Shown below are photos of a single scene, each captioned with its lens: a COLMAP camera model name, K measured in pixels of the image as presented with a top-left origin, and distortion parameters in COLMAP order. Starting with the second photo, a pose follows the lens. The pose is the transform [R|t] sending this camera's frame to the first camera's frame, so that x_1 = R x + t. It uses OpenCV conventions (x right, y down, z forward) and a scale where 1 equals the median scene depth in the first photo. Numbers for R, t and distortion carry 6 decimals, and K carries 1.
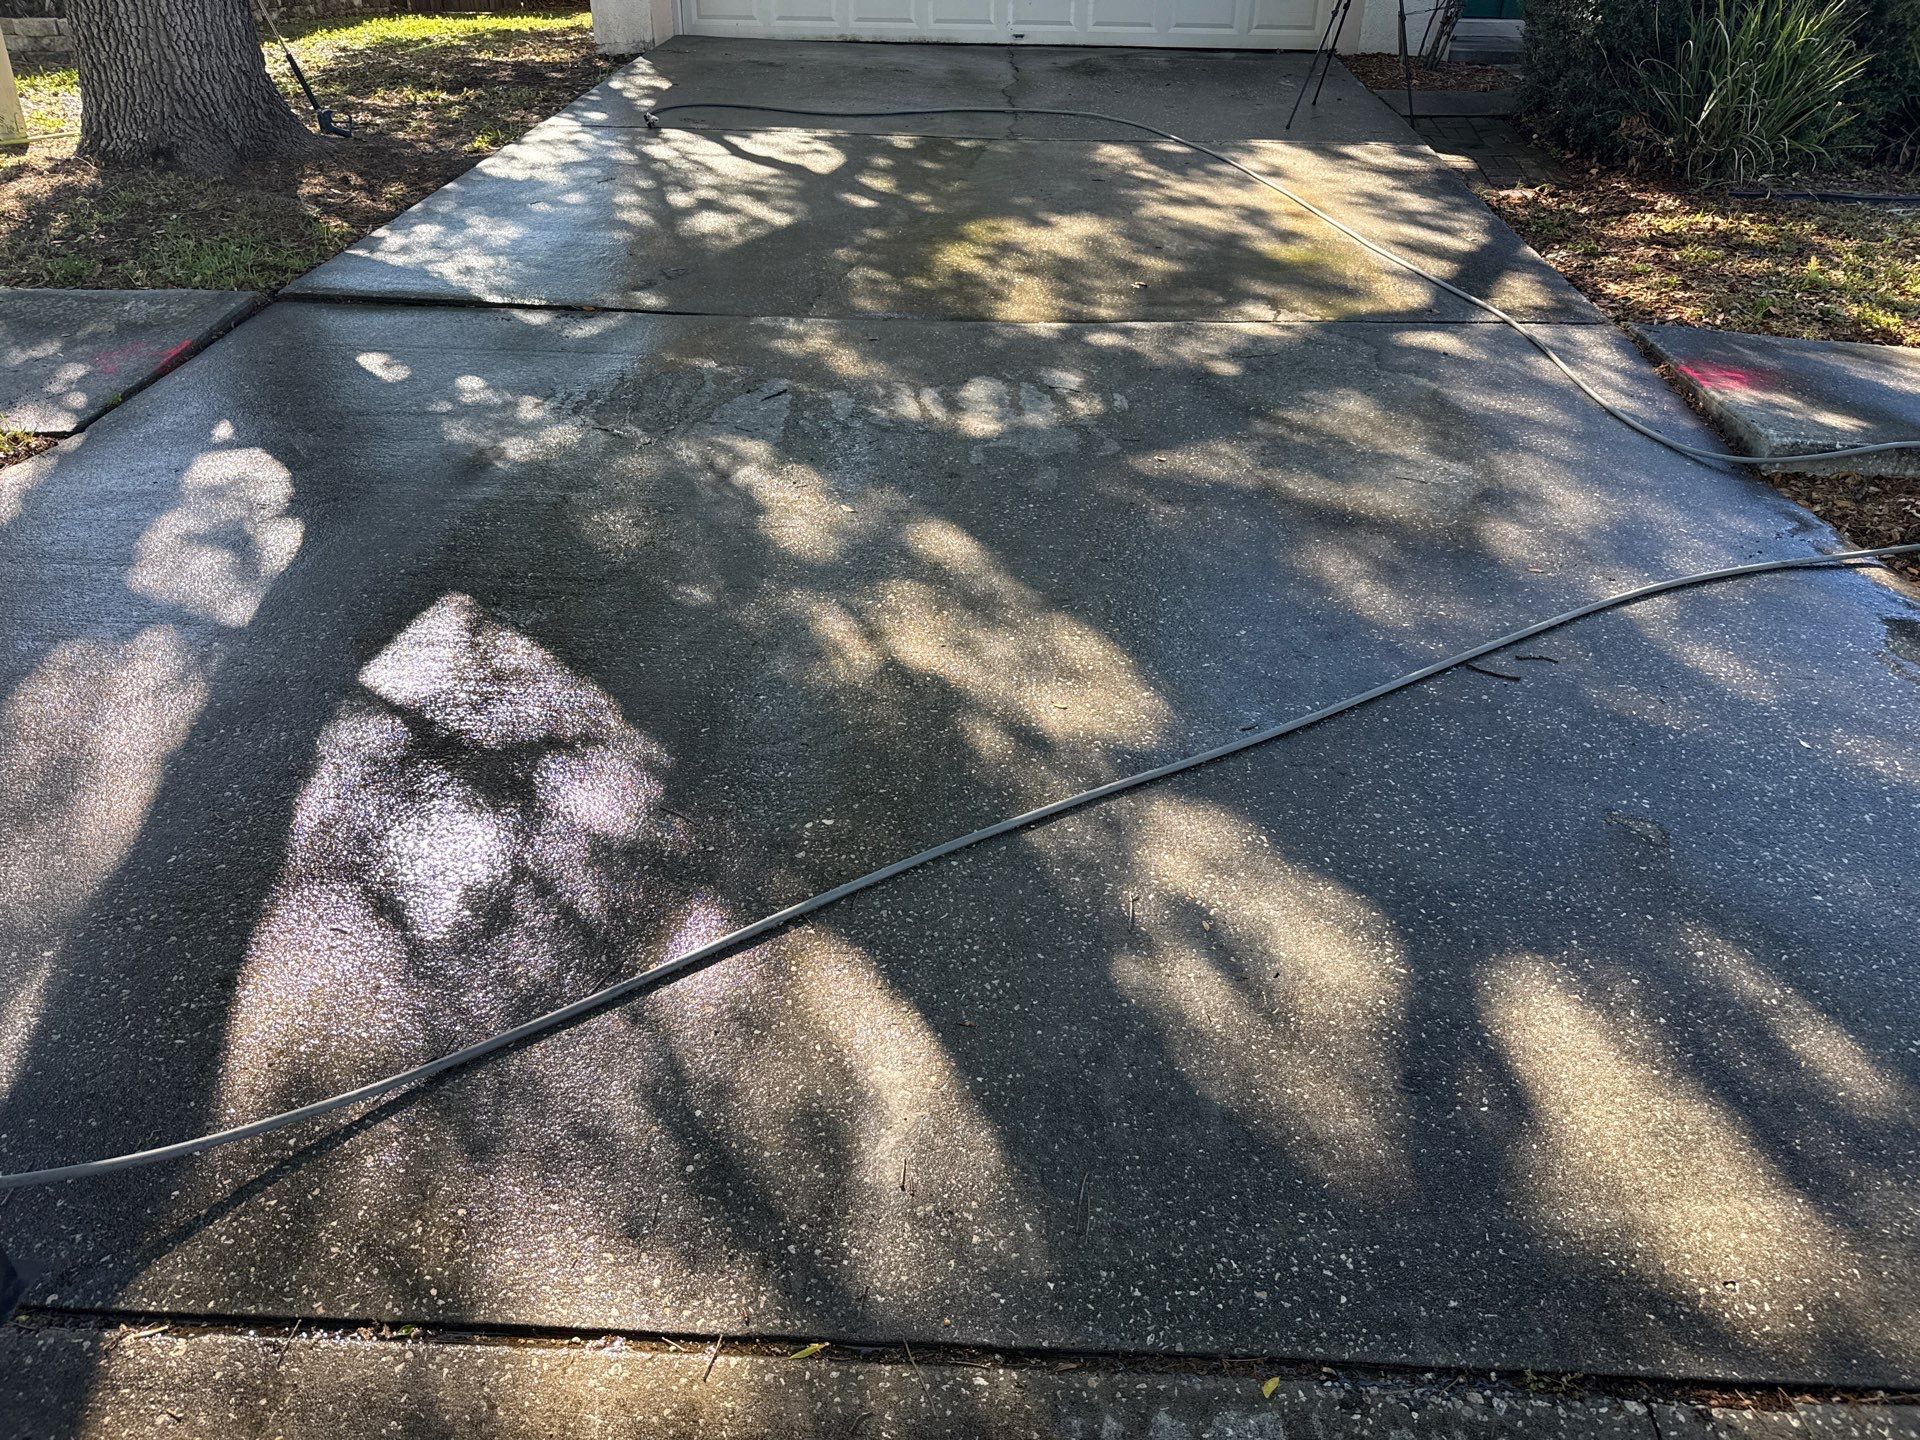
lens RADIAL K [[1363.0, 0, 960.0], [0, 1363.0, 720.0], [0, 0, 1]] dist [0.104013, -0.123245]
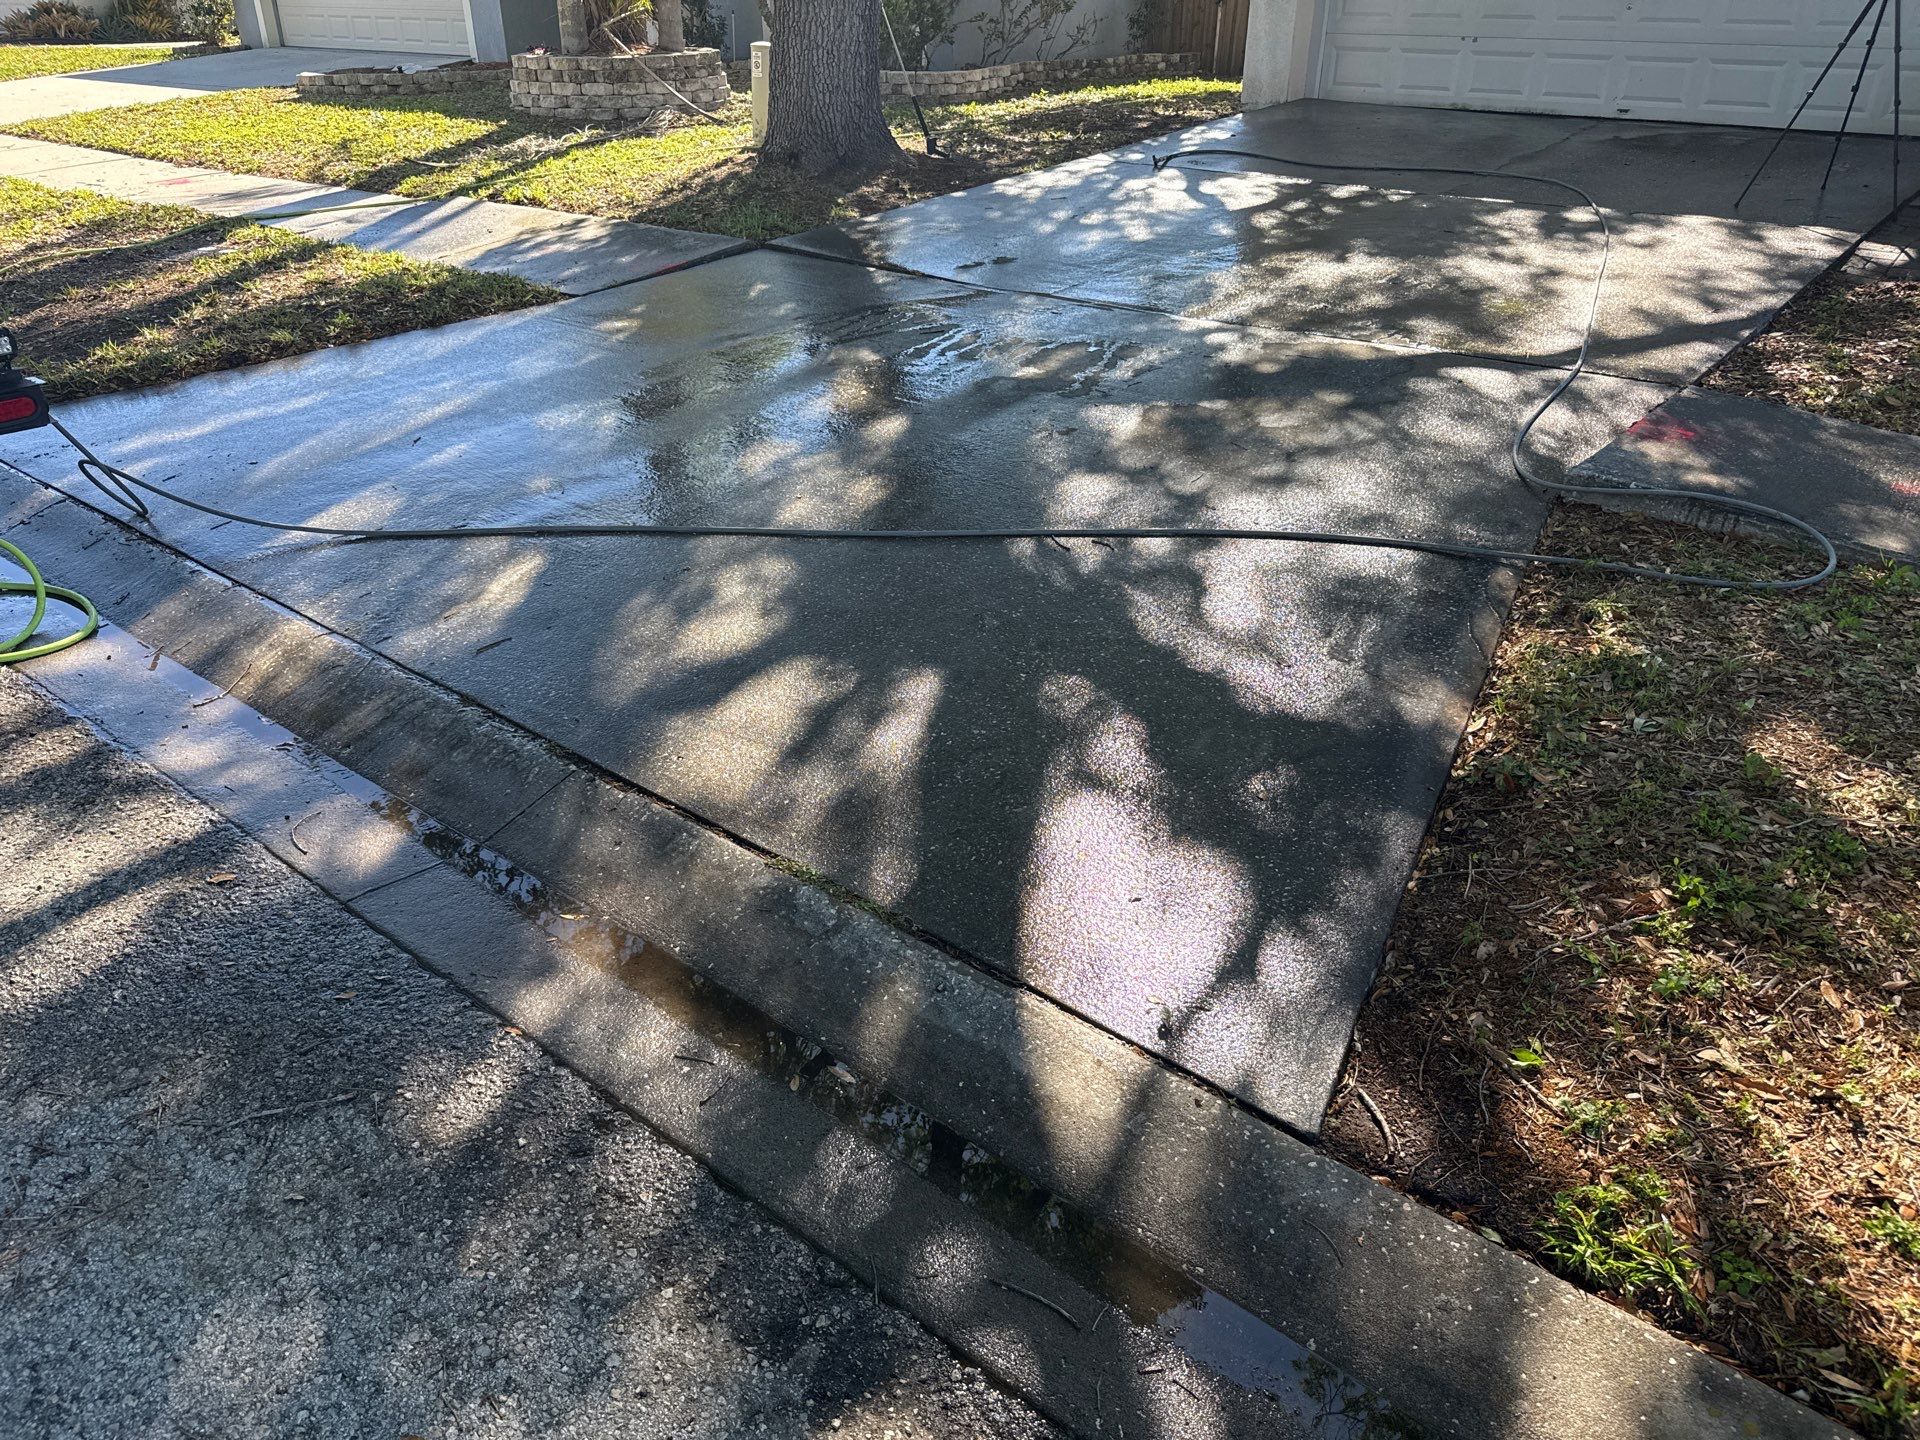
lens RADIAL K [[1384.8, 0, 960.0], [0, 1384.8, 720.0], [0, 0, 1]] dist [0.007281, -0.000074]
pose [[0.844771, 0.250470, -0.472892, 0.318887], [-0.269602, 0.962558, 0.028209, 0.037663], [0.462251, 0.103663, 0.880669, -0.069644]]
